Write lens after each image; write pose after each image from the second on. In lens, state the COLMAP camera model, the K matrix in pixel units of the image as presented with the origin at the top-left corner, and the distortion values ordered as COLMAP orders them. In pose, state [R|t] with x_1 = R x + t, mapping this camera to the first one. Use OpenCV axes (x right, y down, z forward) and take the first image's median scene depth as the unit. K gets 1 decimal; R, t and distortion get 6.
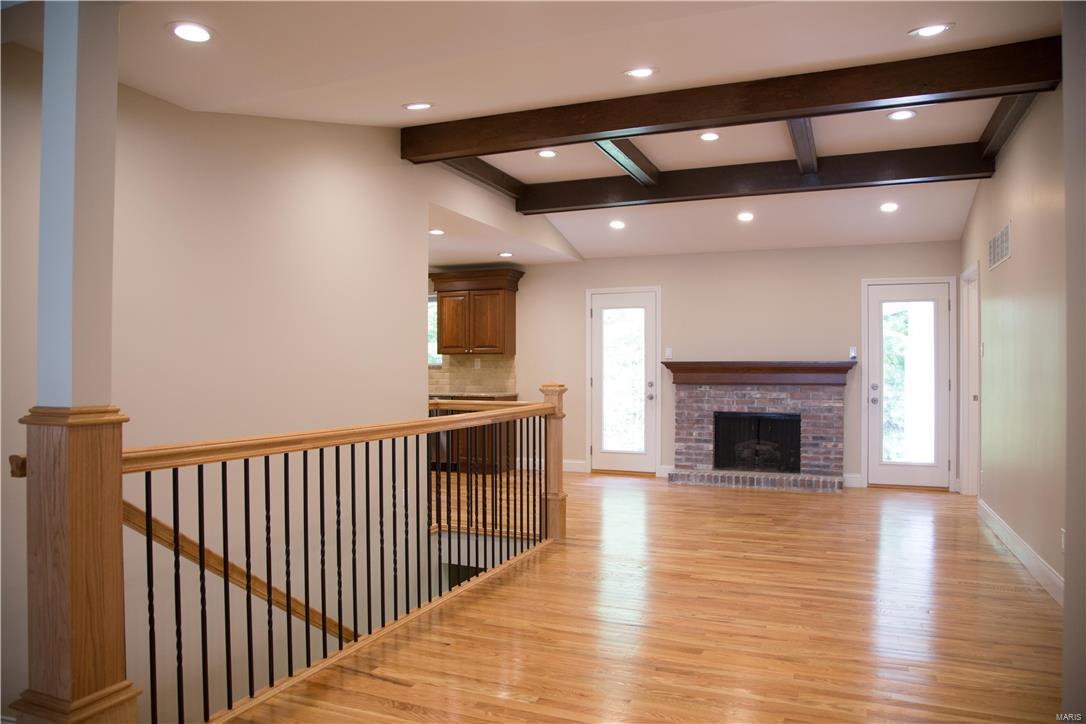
lens RADIAL K [[745.6, 0, 540.8], [0, 745.6, 384.1], [0, 0, 1]] dist [-0.076974, 0.007692]
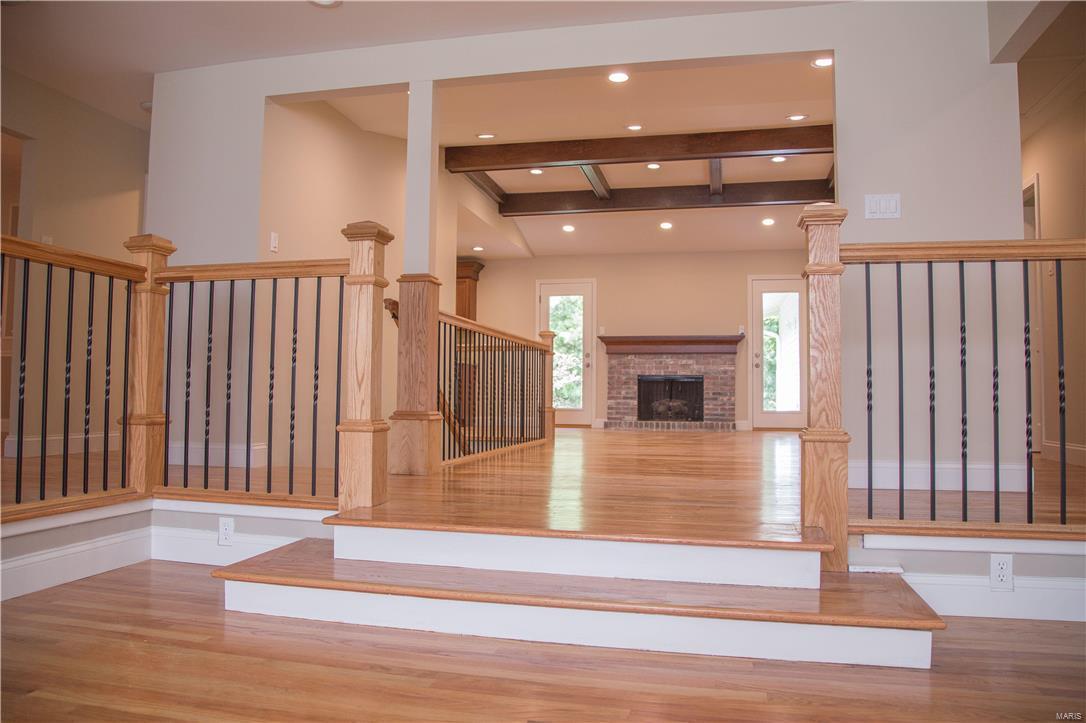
lens RADIAL K [[745.6, 0, 545.0], [0, 745.6, 357.5], [0, 0, 1]] dist [-0.076974, 0.007692]
pose [[0.986843, 0.019152, 0.160543, -0.141421], [-0.009615, 0.998154, -0.059971, 0.089618], [-0.161395, 0.057638, 0.985205, -0.264477]]
